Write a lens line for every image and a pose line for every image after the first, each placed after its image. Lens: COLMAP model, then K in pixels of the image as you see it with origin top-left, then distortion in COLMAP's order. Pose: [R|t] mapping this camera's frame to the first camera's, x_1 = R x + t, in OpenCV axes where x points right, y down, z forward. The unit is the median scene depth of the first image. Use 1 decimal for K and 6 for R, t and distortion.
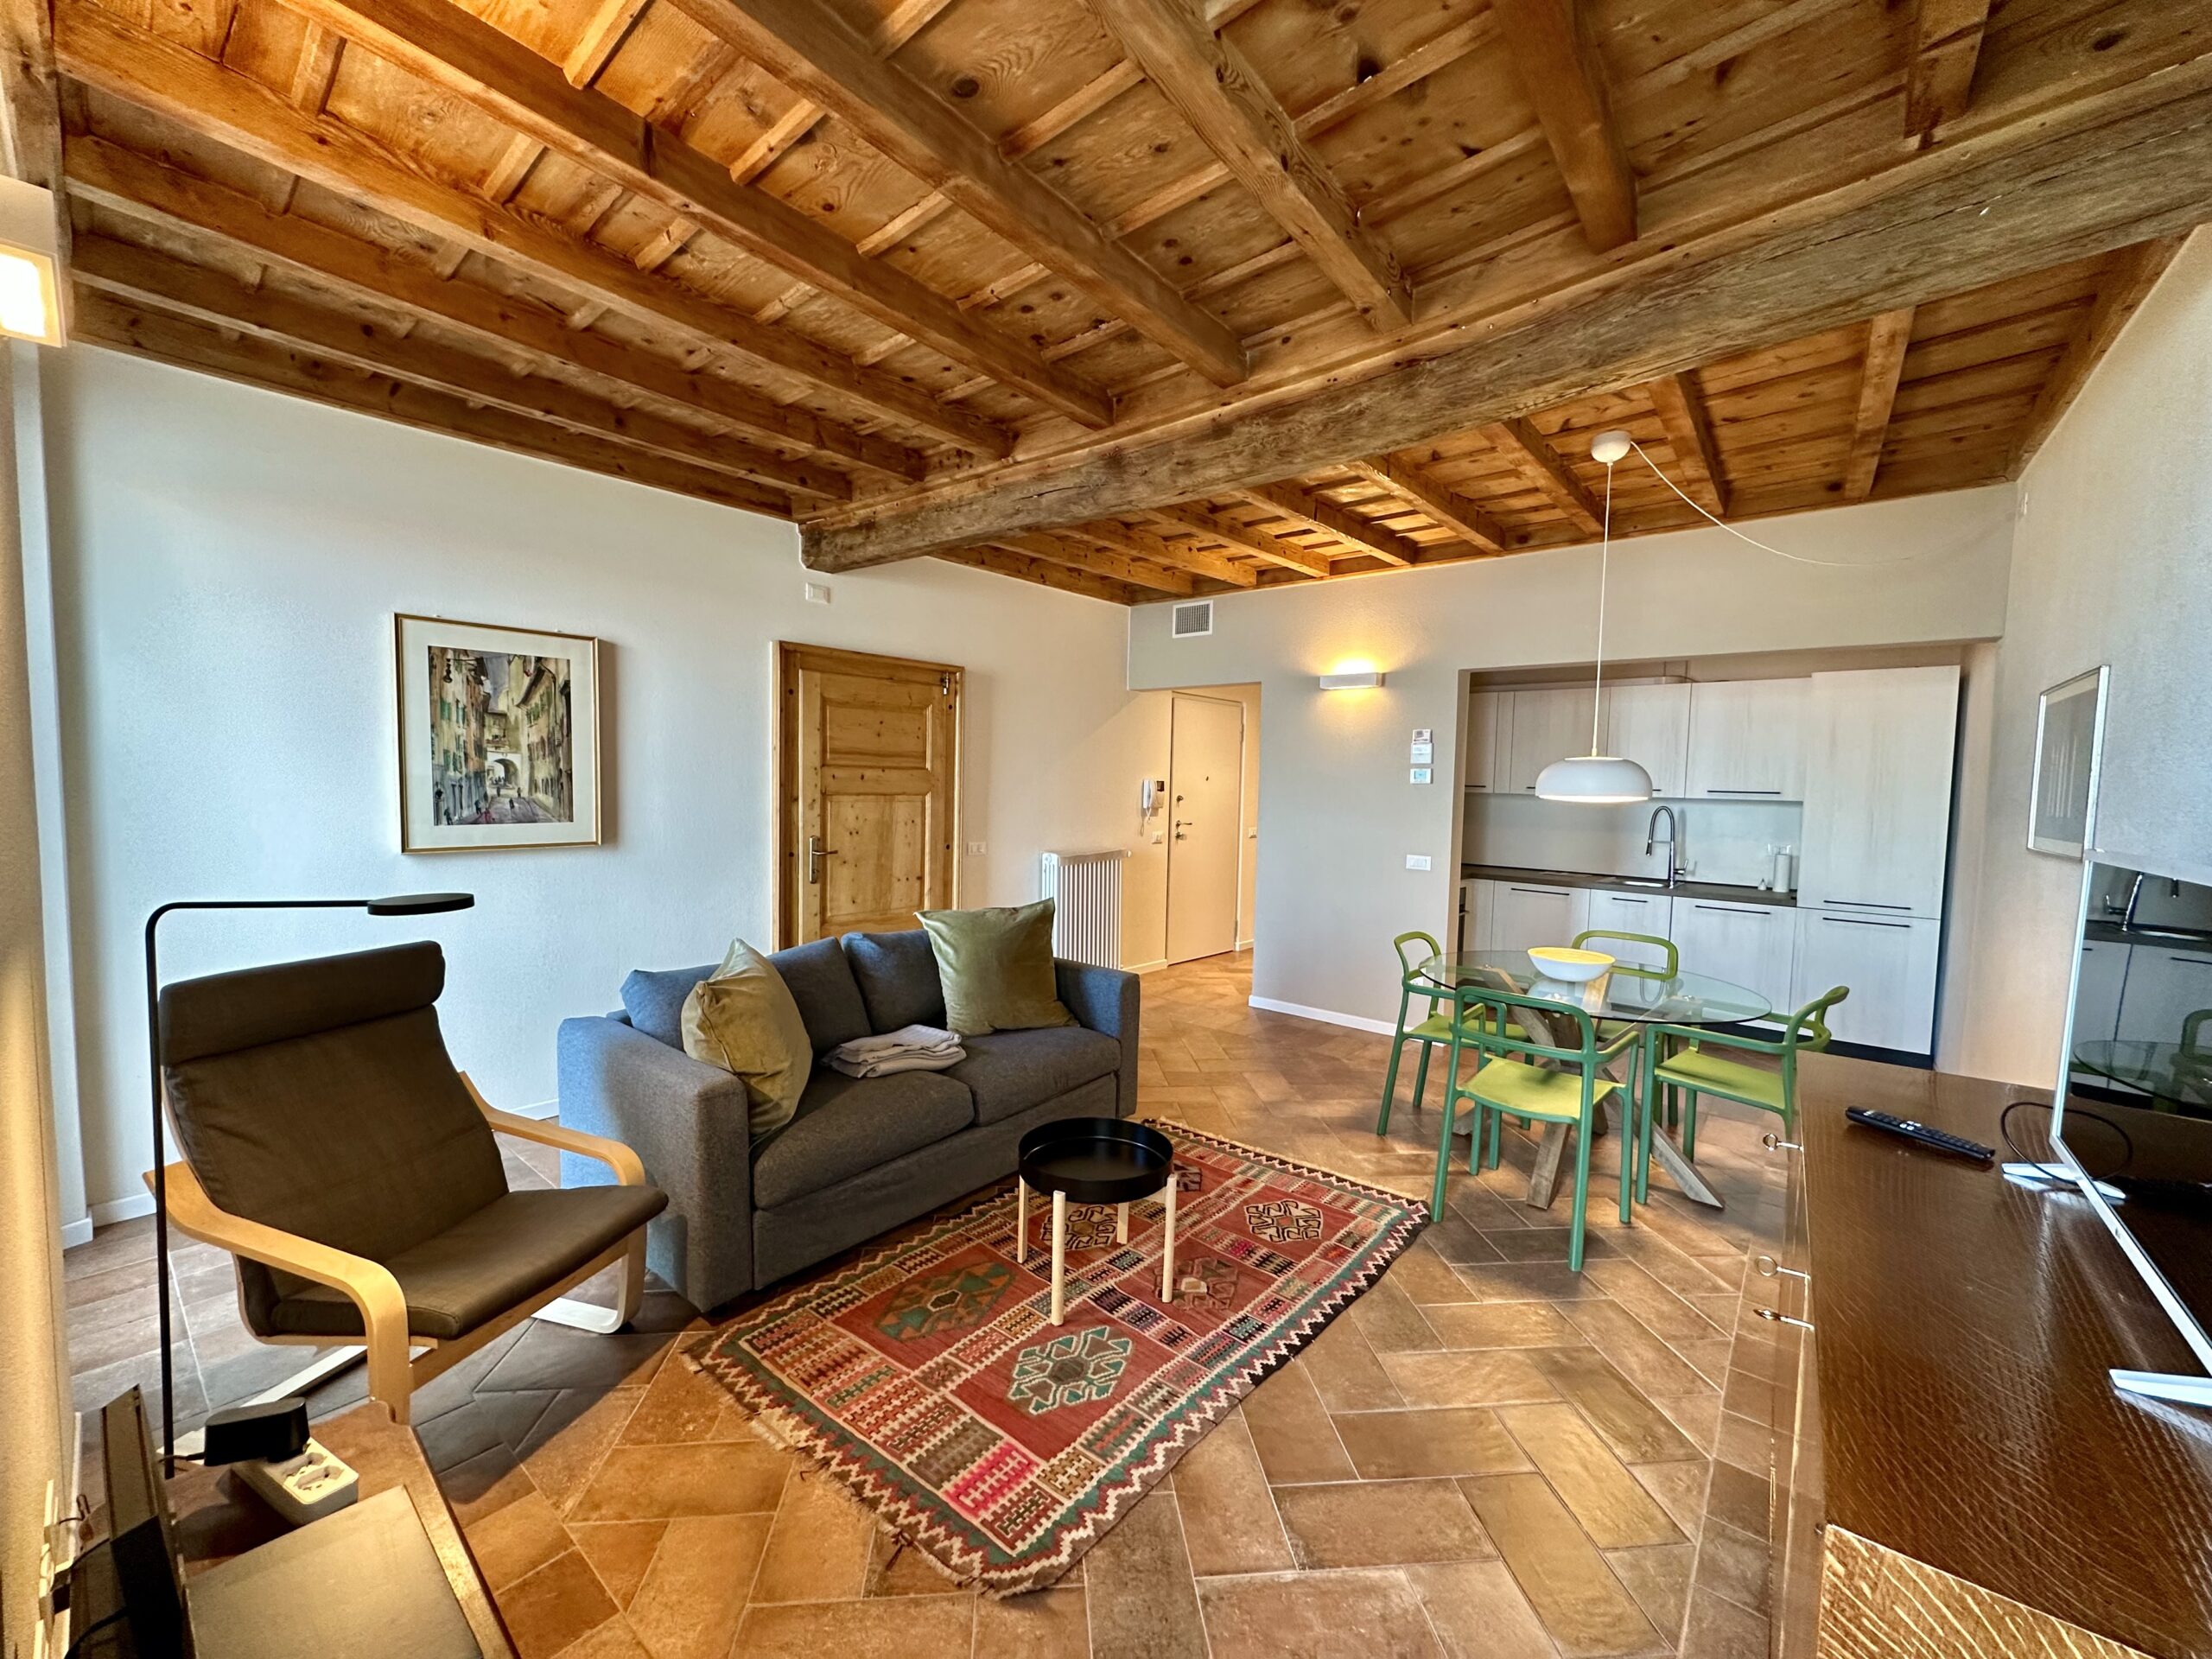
lens RADIAL K [[880.7, 0, 1106.5], [0, 880.7, 831.6], [0, 0, 1]] dist [-0.001599, 0.000075]
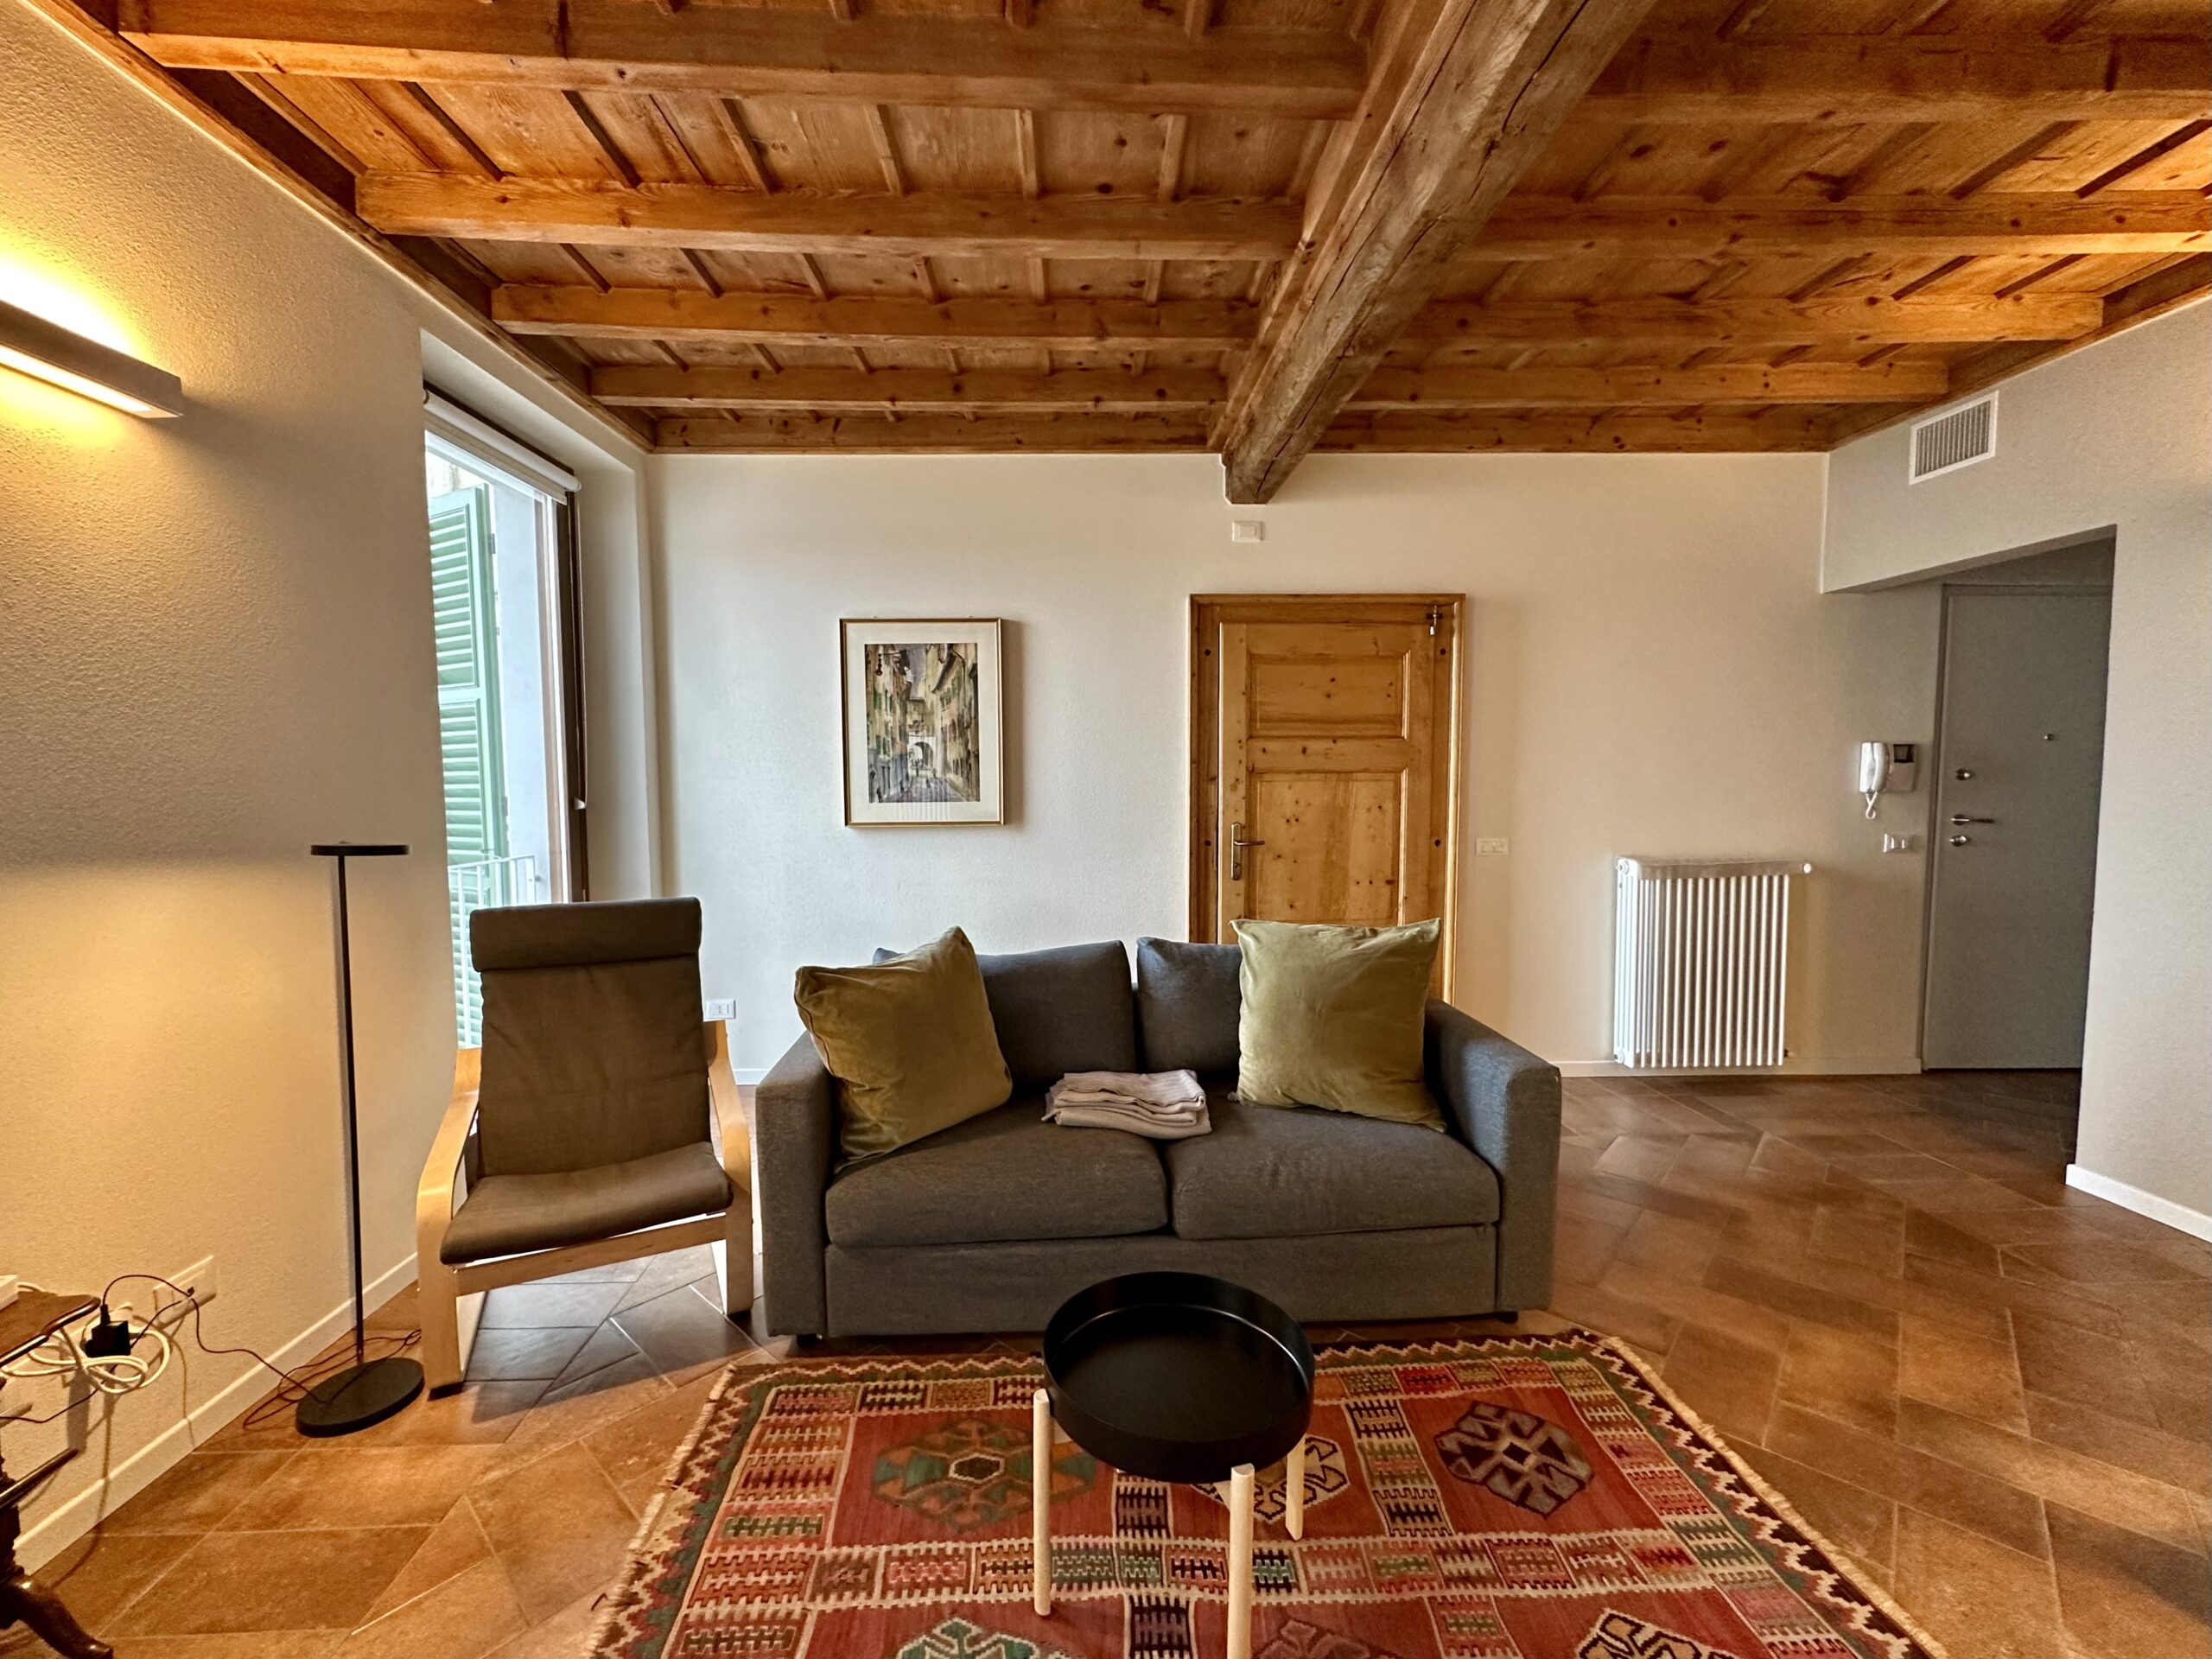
lens RADIAL K [[910.3, 0, 1080.3], [0, 910.3, 831.5], [0, 0, 1]] dist [-0.001968, 0.000438]
pose [[0.666261, 0.022829, -0.745369, 0.274490], [-0.024747, 0.999658, 0.008497, 0.012746], [0.745308, 0.012785, 0.666598, 0.395573]]
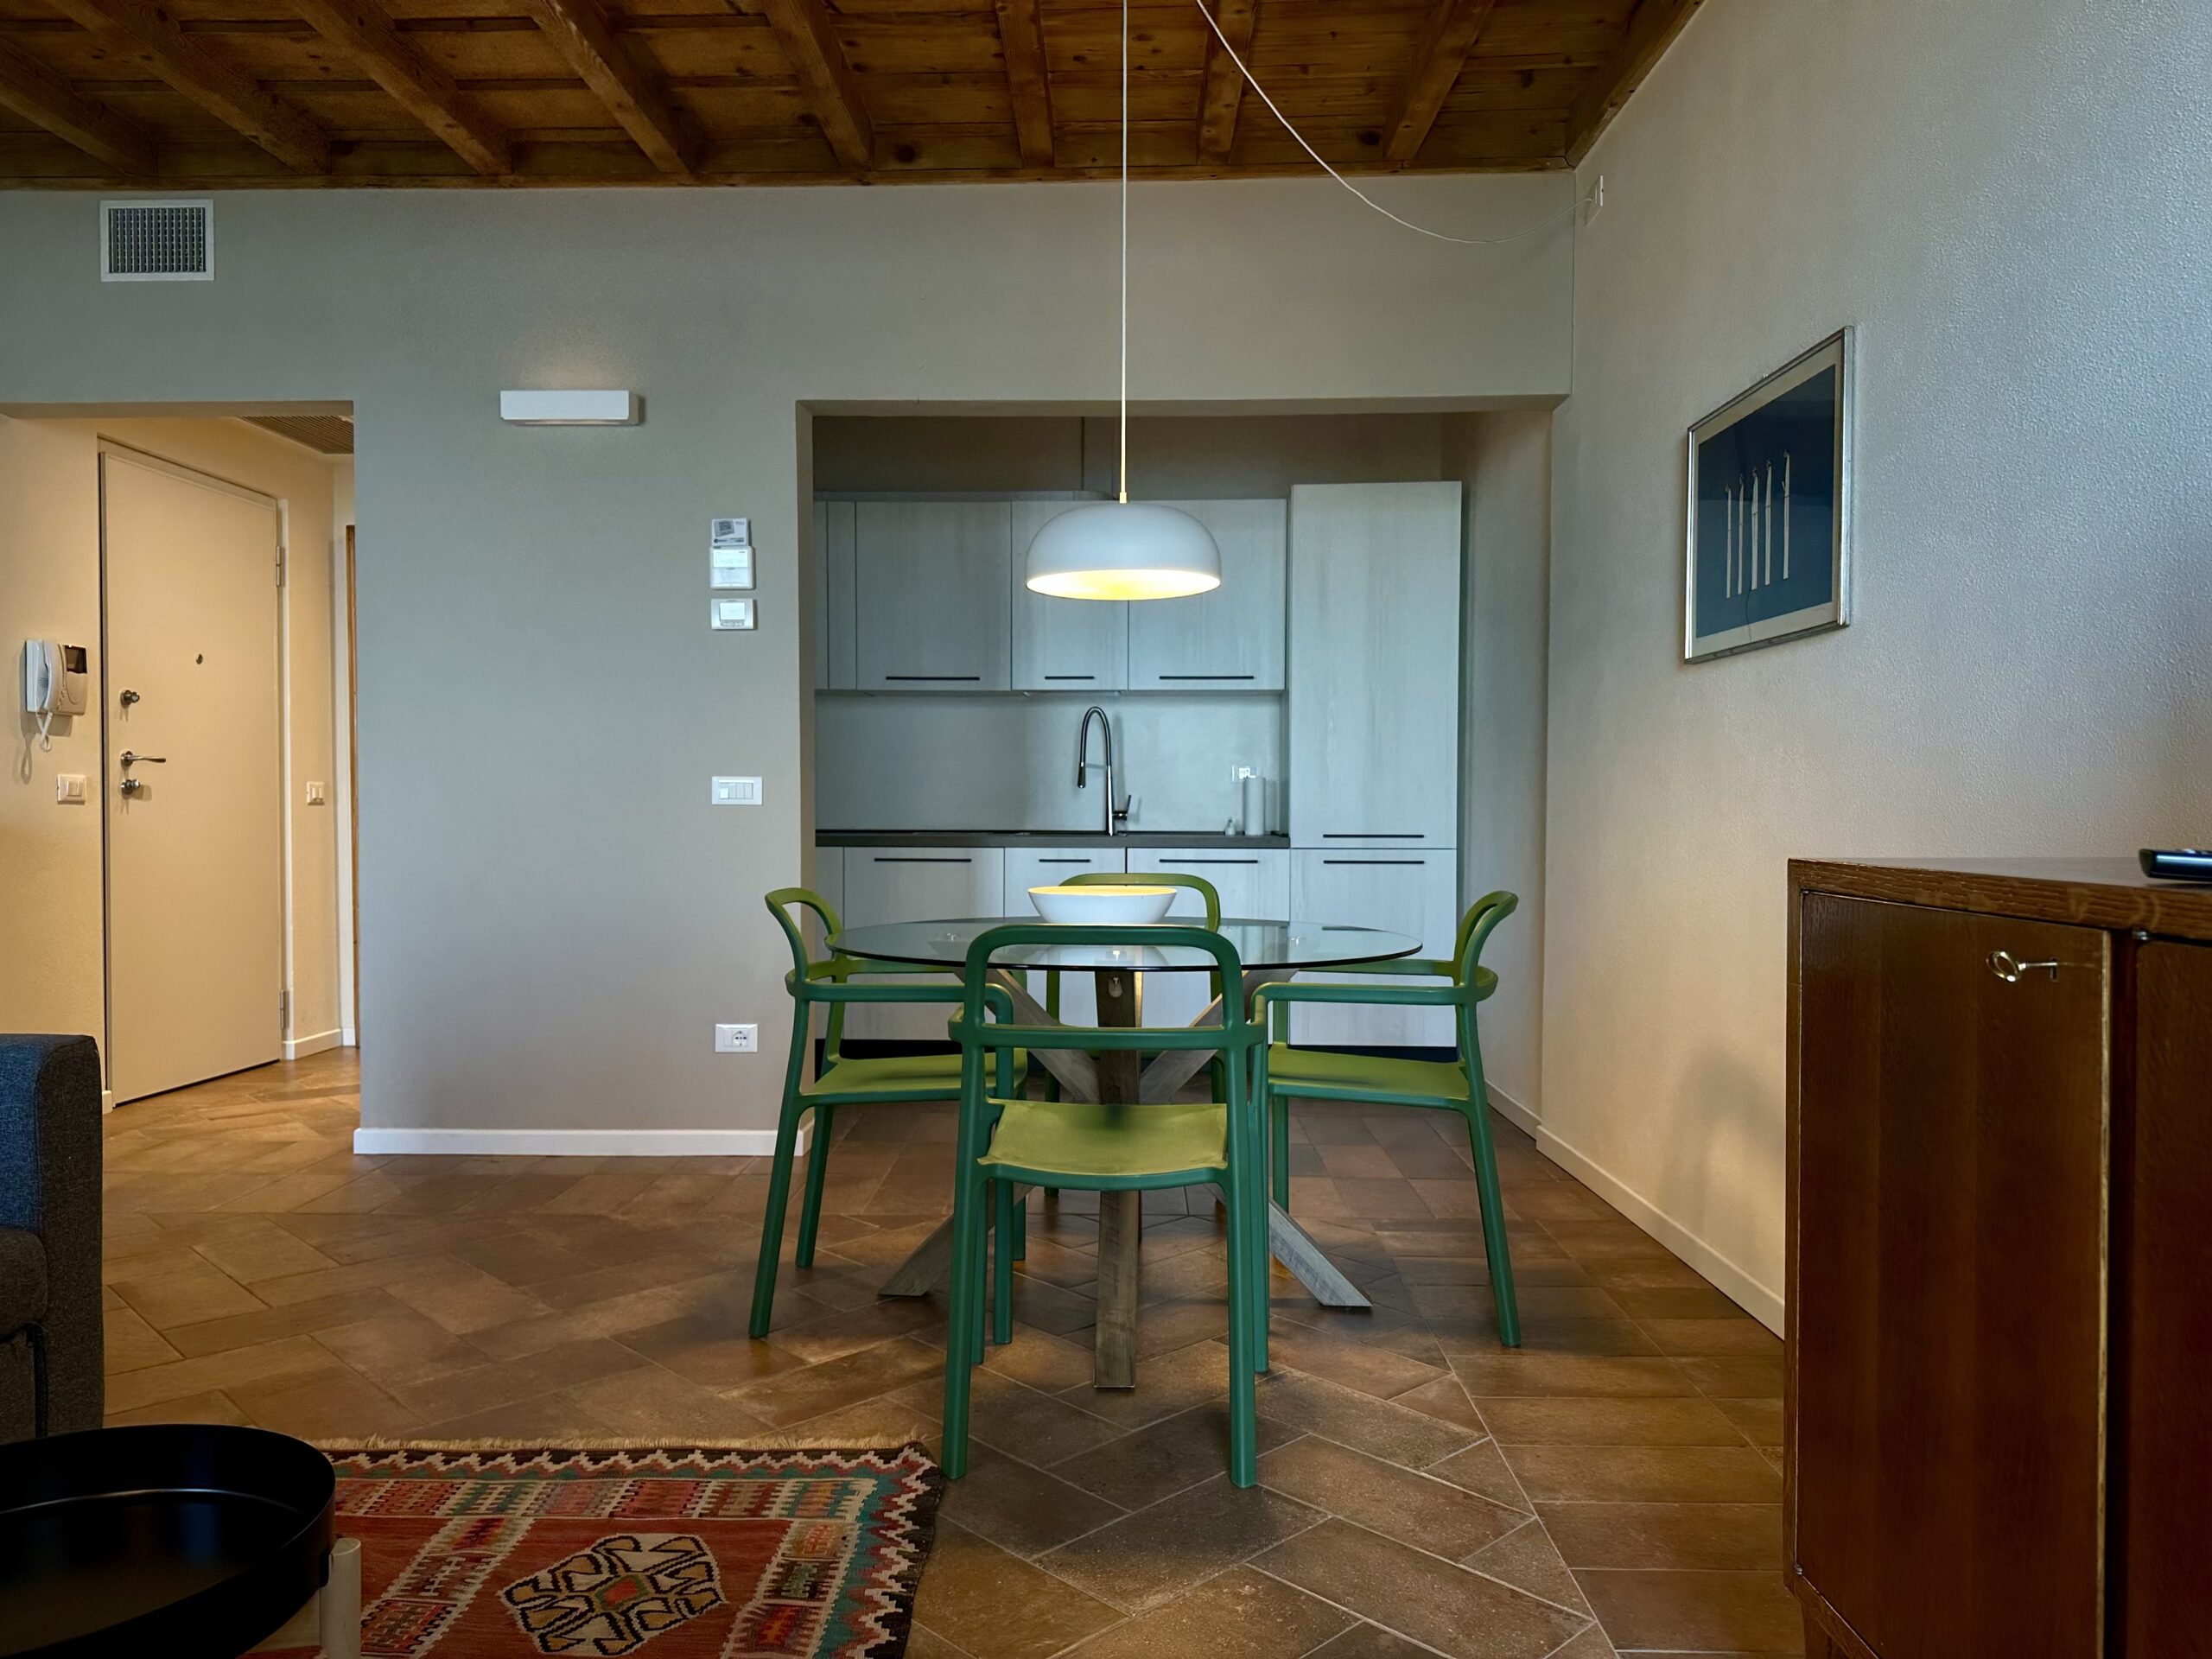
lens RADIAL K [[1556.6, 0, 1106.7], [0, 1556.6, 839.7], [0, 0, 1]] dist [0.003214, -0.003729]
pose [[0.781527, -0.034757, 0.622902, -0.031959], [0.051037, 0.998662, -0.008311, 0.114070], [-0.621780, 0.038287, 0.782256, 0.280258]]
